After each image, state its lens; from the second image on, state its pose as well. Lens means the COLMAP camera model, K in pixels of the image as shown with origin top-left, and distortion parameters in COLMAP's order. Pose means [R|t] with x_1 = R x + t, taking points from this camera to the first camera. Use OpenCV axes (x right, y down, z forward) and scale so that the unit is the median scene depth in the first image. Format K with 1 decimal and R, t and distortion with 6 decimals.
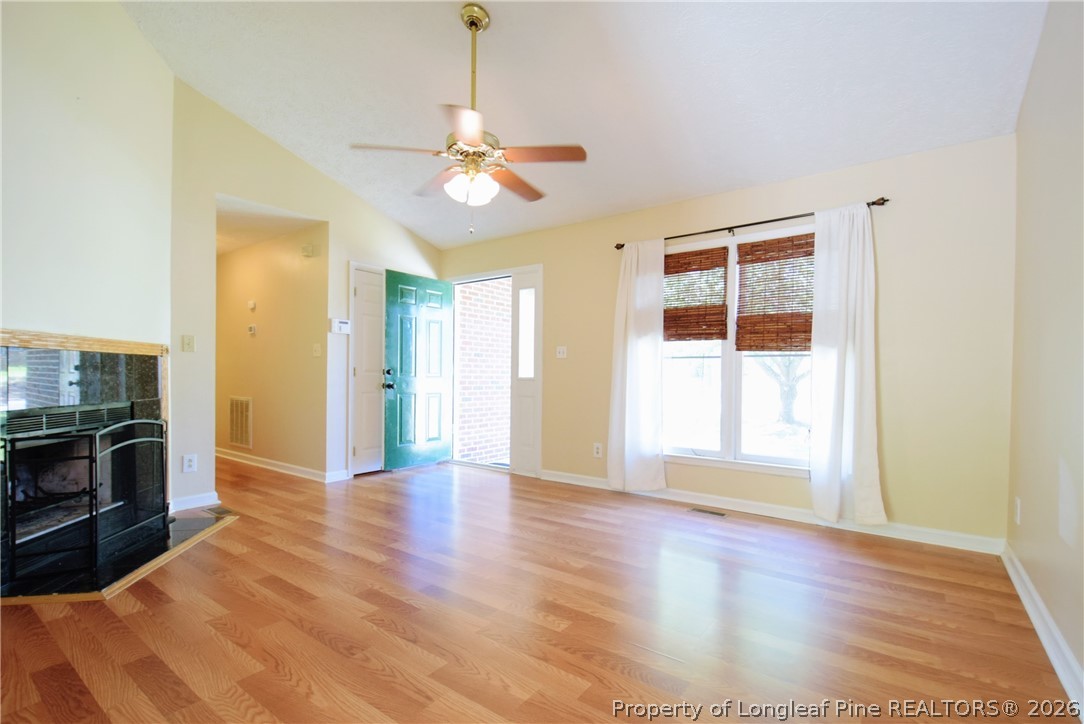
lens RADIAL K [[481.6, 0, 546.8], [0, 481.6, 375.1], [0, 0, 1]] dist [0.012237, -0.000790]
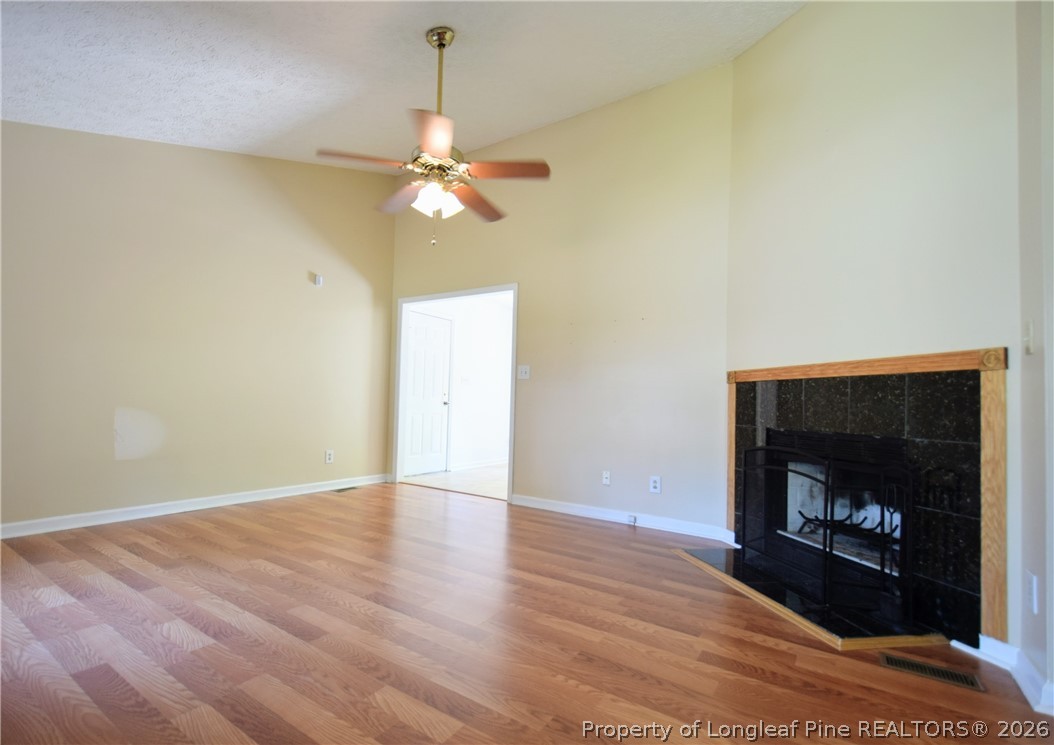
lens RADIAL K [[456.2, 0, 524.4], [0, 456.2, 397.7], [0, 0, 1]] dist [0.000233, -0.004399]
pose [[-0.996547, -0.036512, -0.074576, -0.229443], [-0.036059, 0.999322, -0.007415, 0.017047], [0.074796, -0.004700, -0.997188, 1.577521]]
